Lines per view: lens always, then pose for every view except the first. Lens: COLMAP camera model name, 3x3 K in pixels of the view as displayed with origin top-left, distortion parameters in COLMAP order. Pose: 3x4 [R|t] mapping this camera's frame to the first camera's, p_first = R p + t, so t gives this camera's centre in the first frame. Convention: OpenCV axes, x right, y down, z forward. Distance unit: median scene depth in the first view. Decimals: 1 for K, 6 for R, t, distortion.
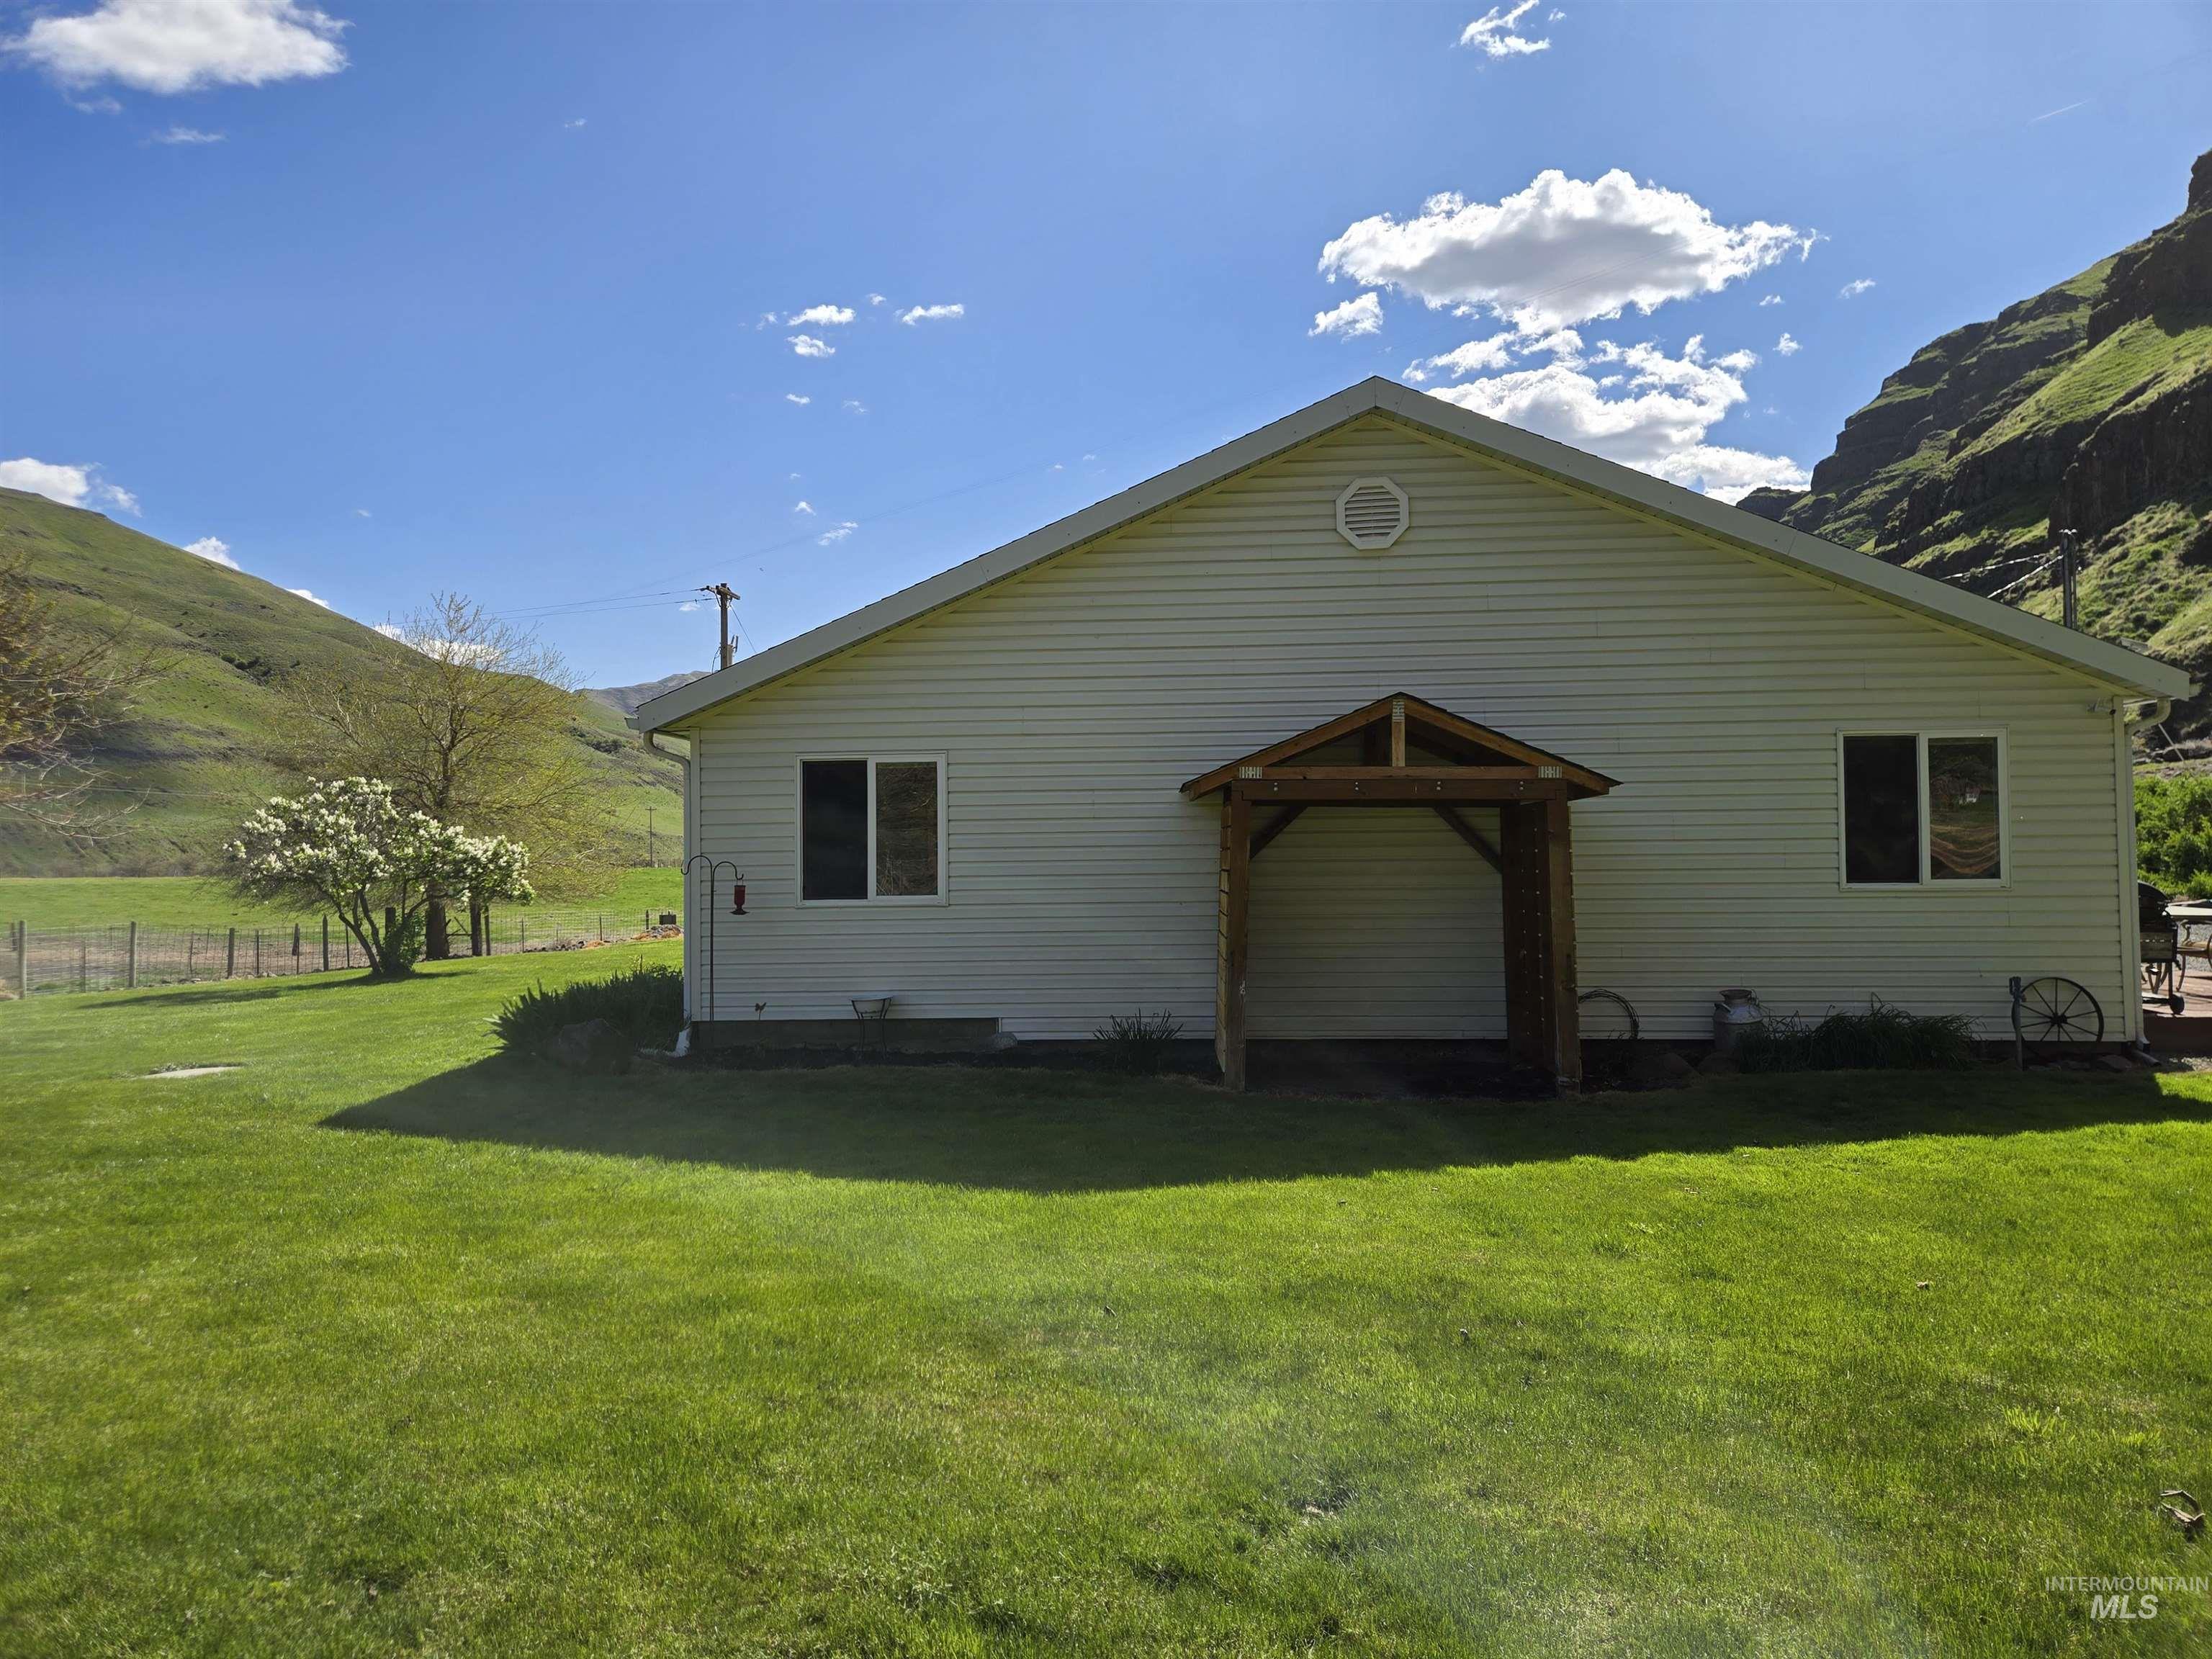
lens RADIAL K [[1475.3, 0, 1108.4], [0, 1475.3, 828.8], [0, 0, 1]] dist [0.082629, -0.065002]
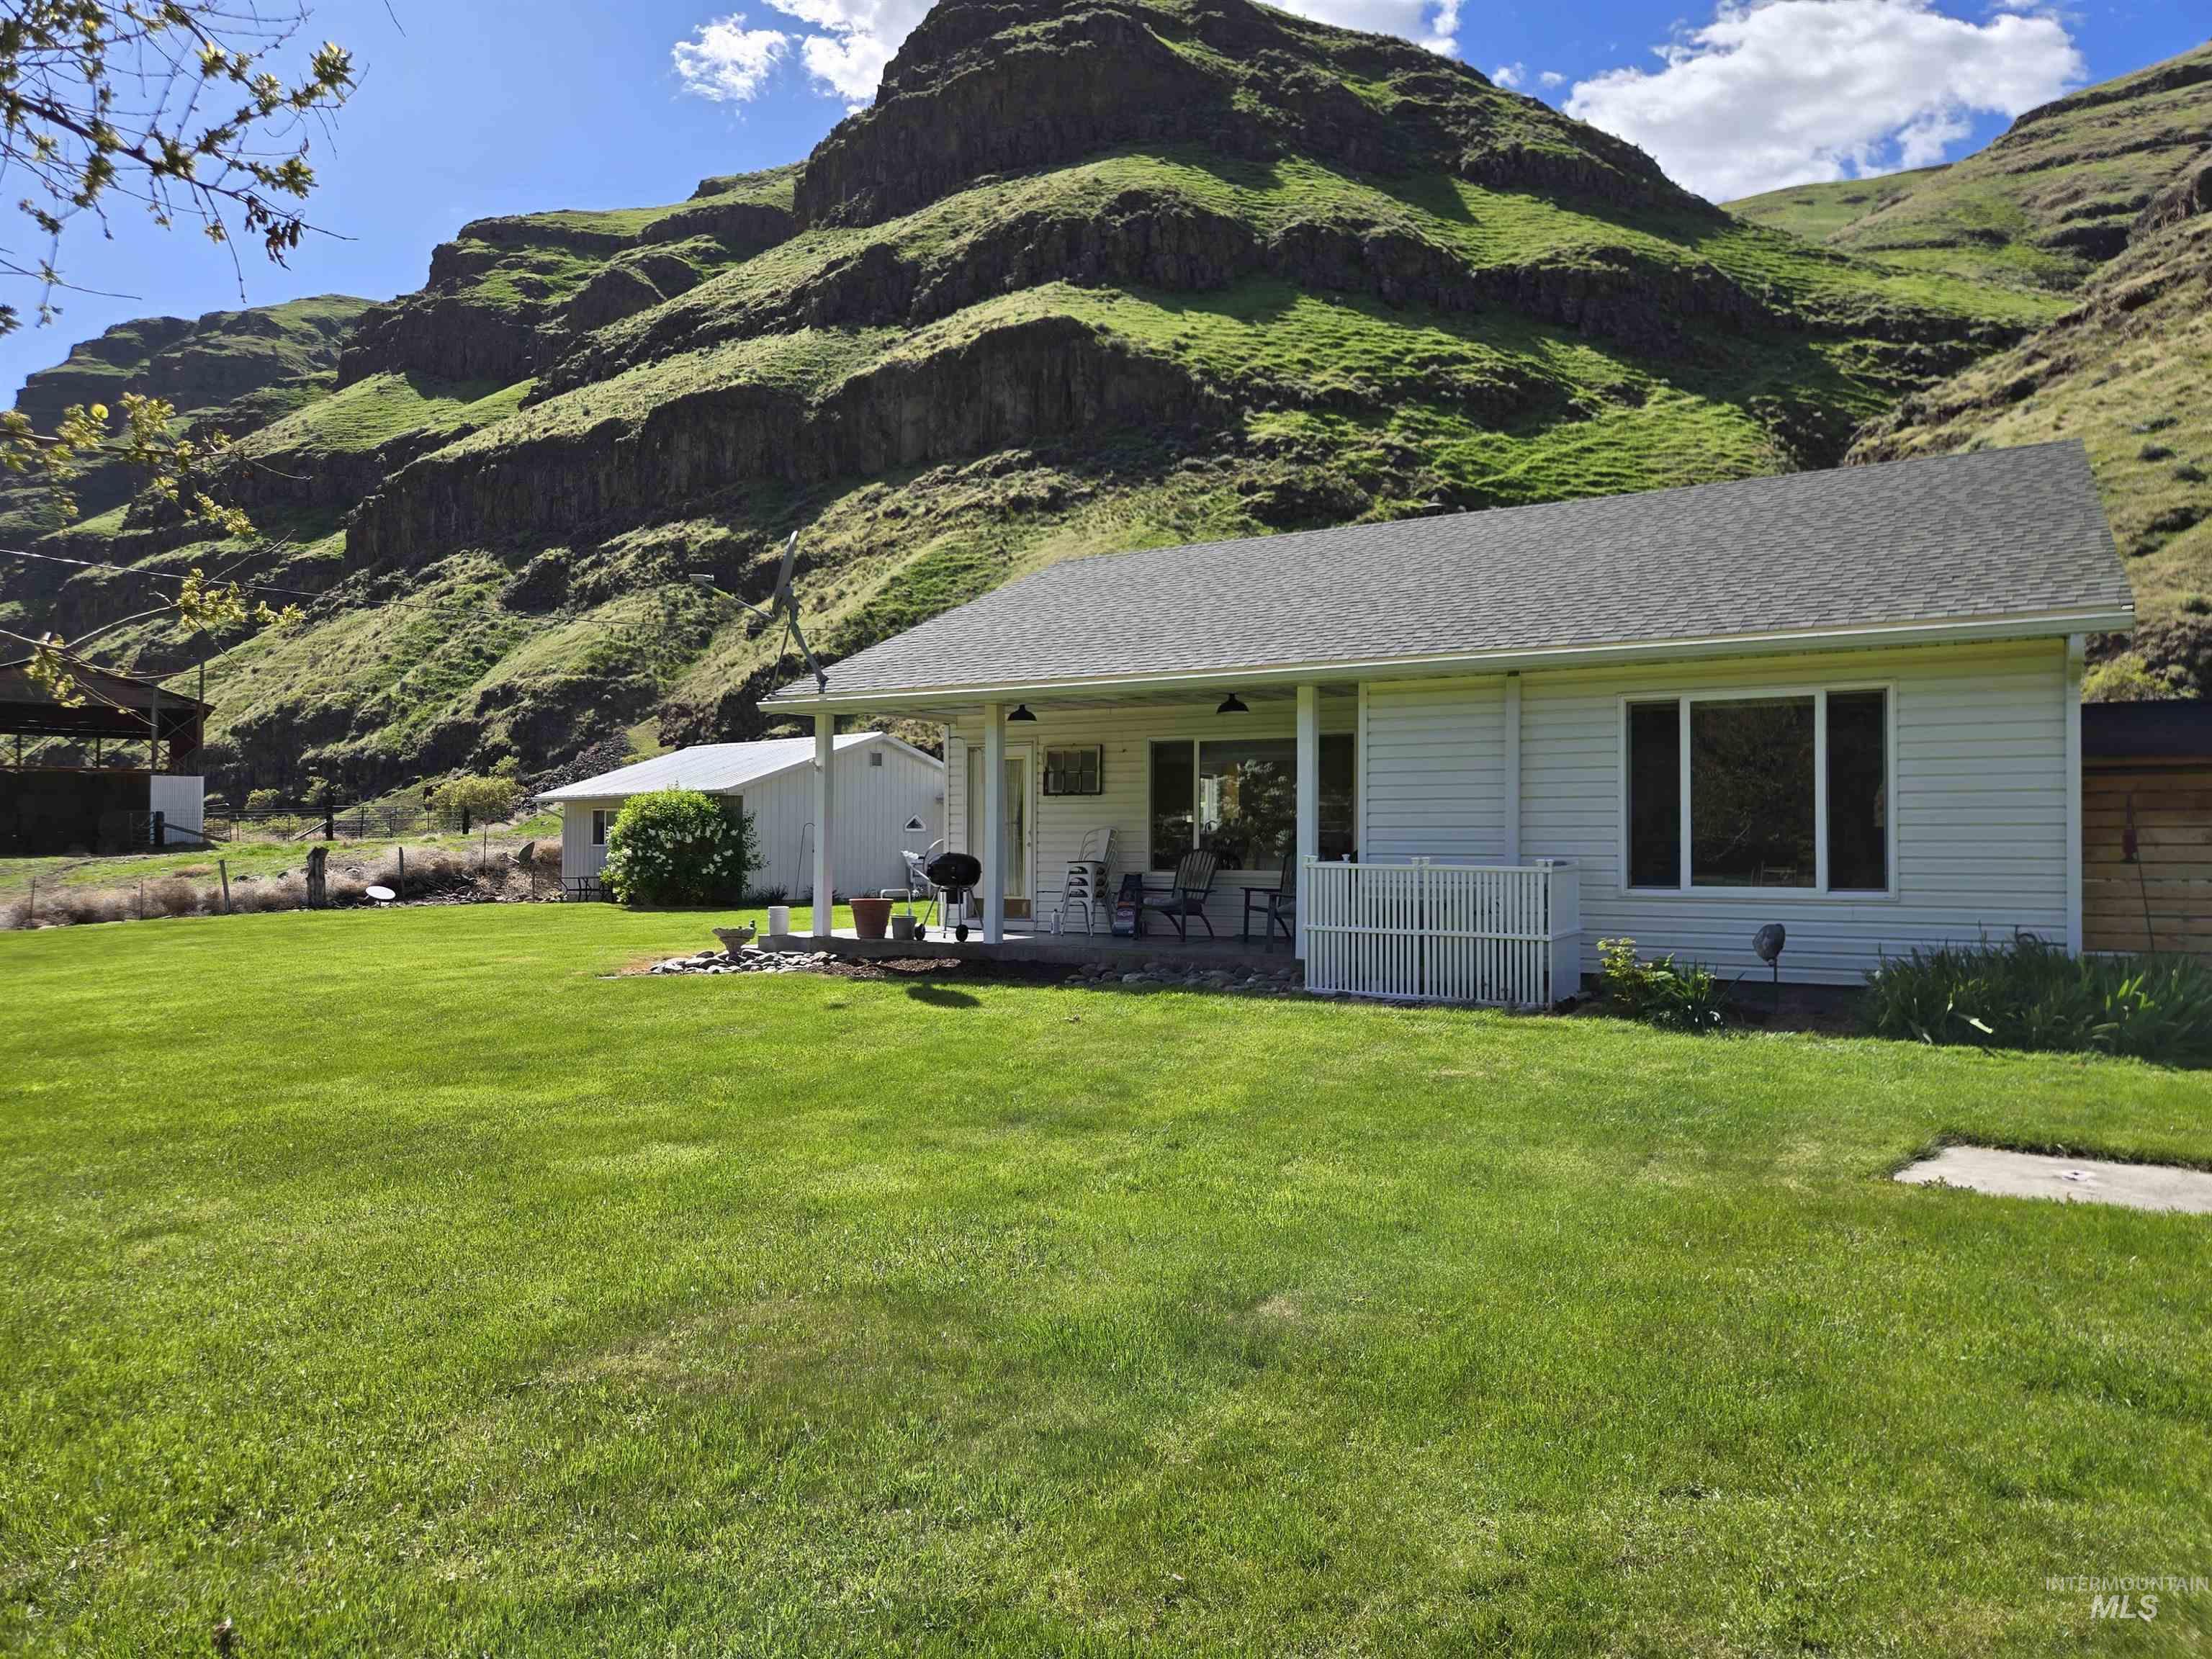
lens RADIAL K [[1475.3, 0, 1107.6], [0, 1475.3, 830.1], [0, 0, 1]] dist [0.082629, -0.065002]
pose [[0.455409, 0.022295, 0.890003, -0.078905], [-0.019064, 0.999701, -0.015288, 0.002098], [-0.890078, -0.010005, 0.455698, 0.069123]]
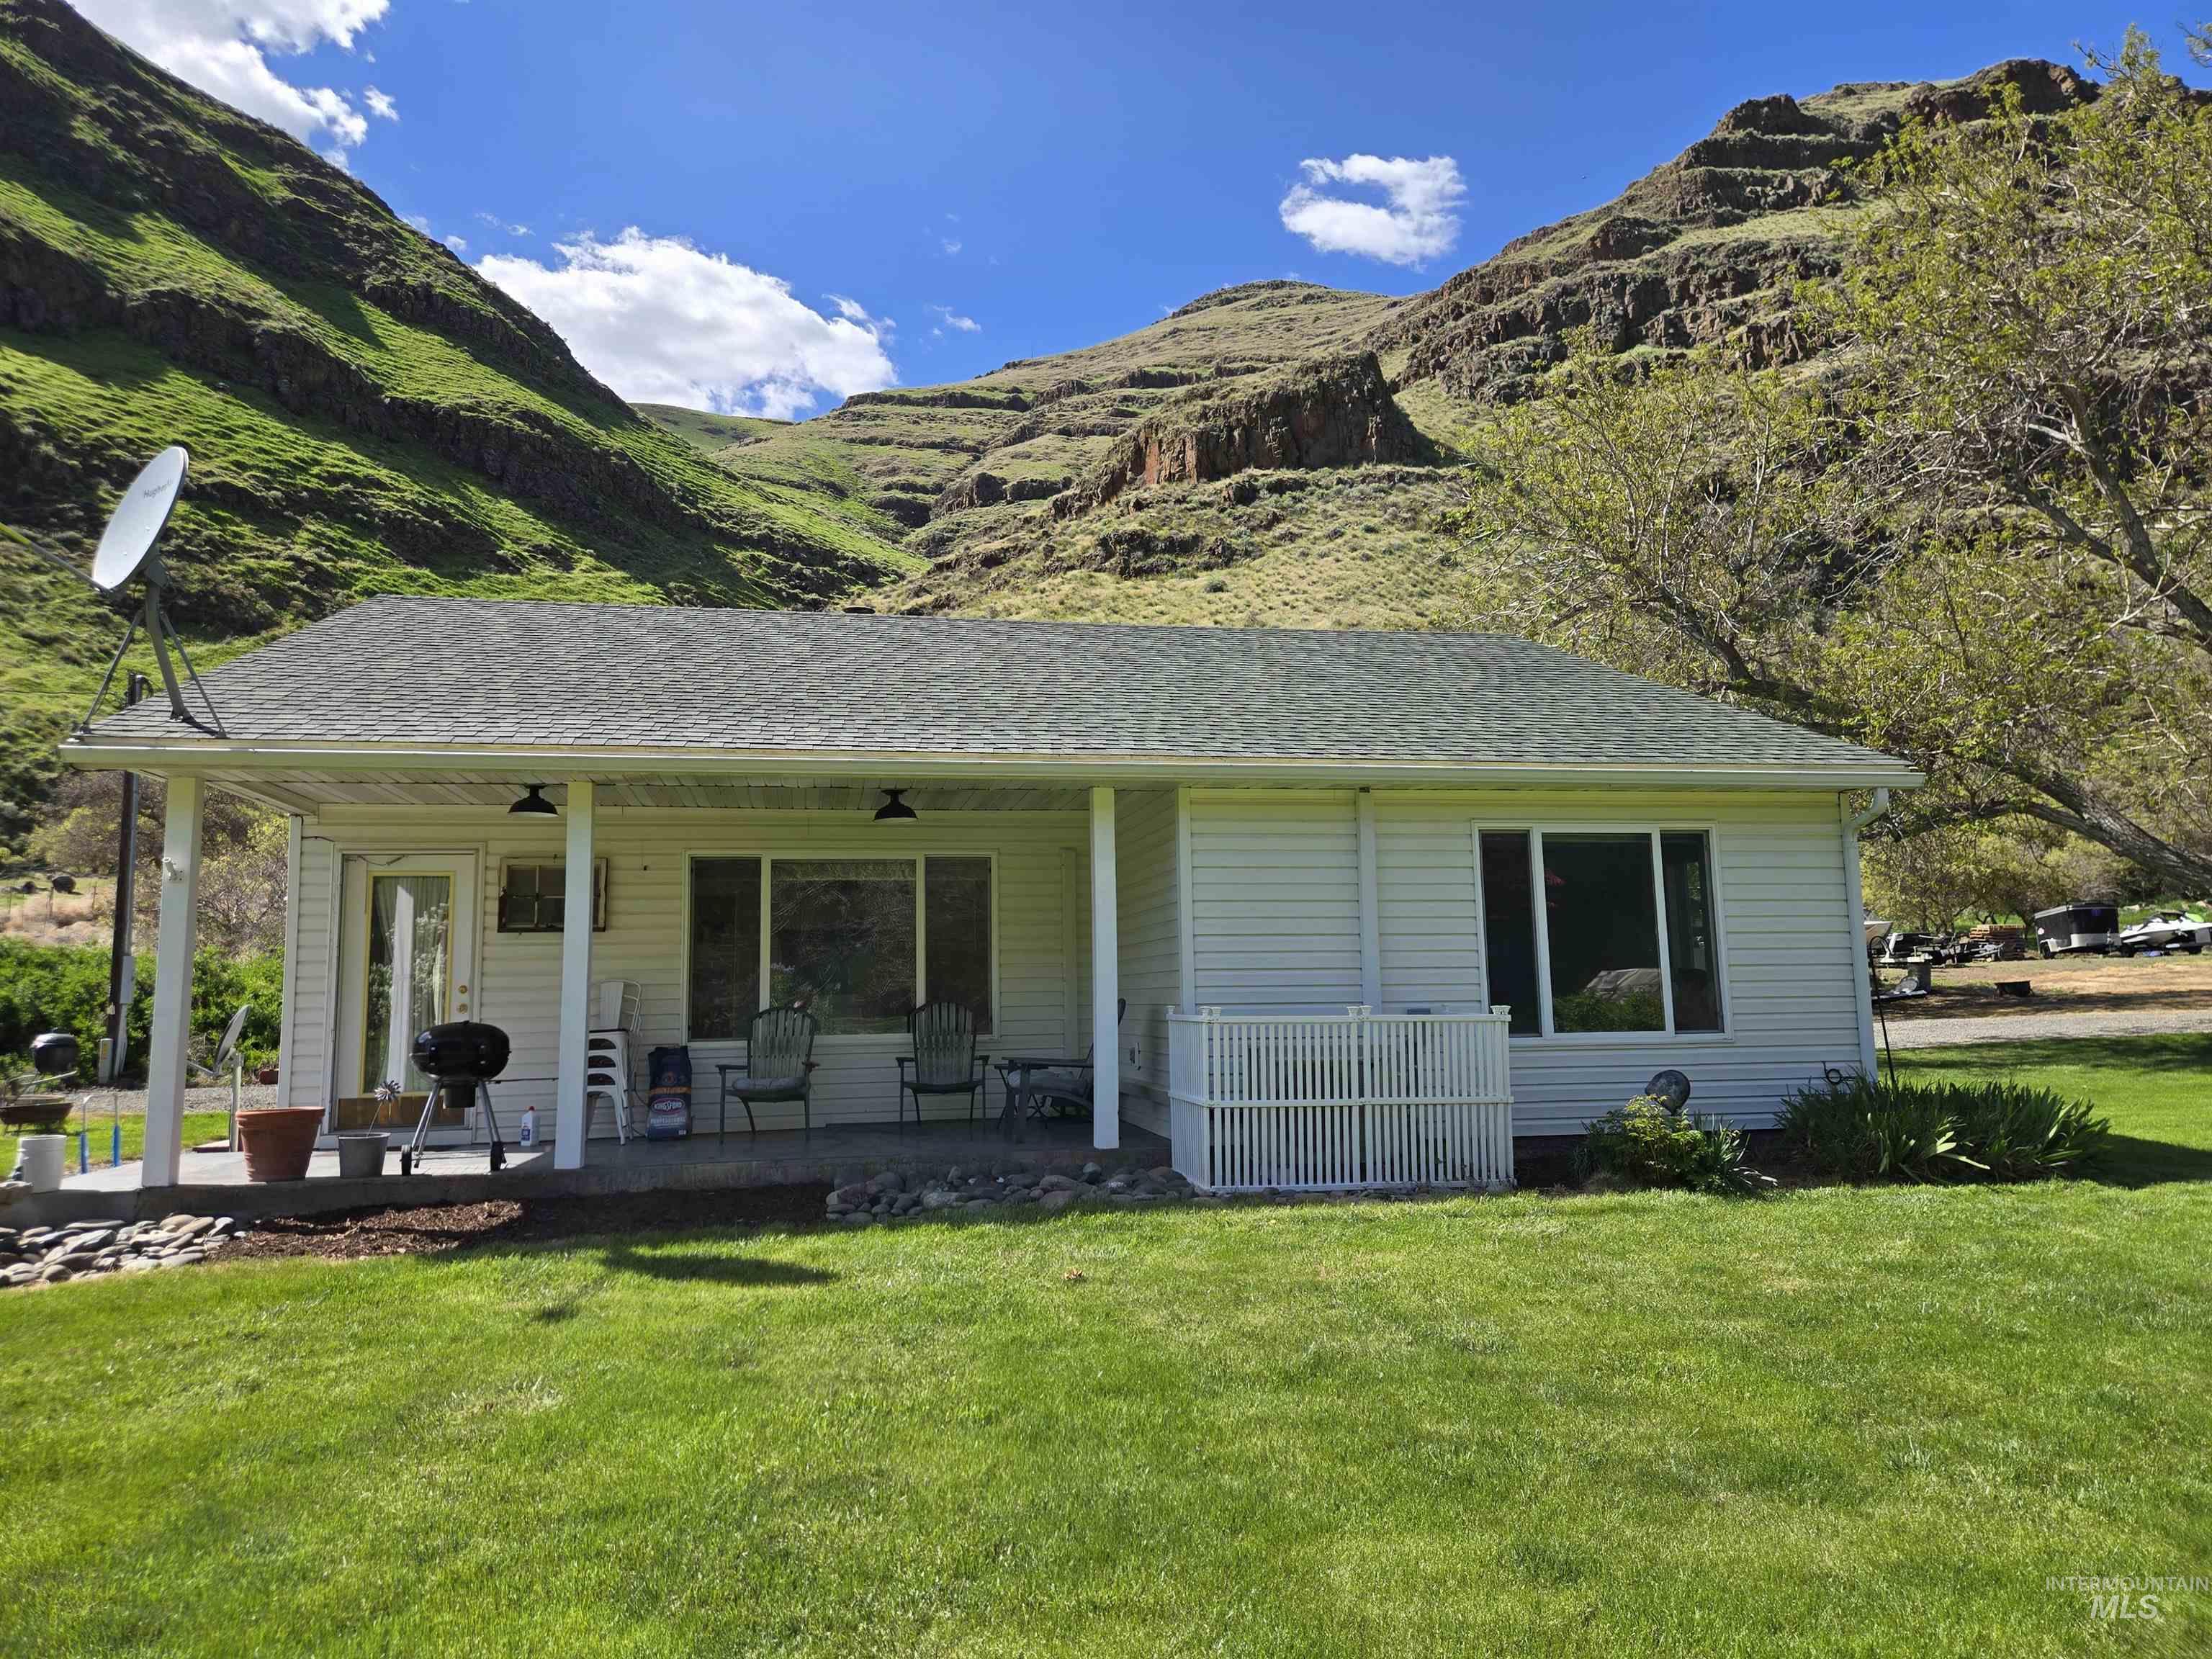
lens RADIAL K [[1475.3, 0, 1098.4], [0, 1475.3, 834.2], [0, 0, 1]] dist [0.082629, -0.065002]
pose [[-0.246523, 0.124719, 0.961078, -0.062397], [0.007532, 0.991901, -0.126787, 0.002602], [-0.969108, -0.024017, -0.245465, 0.109800]]
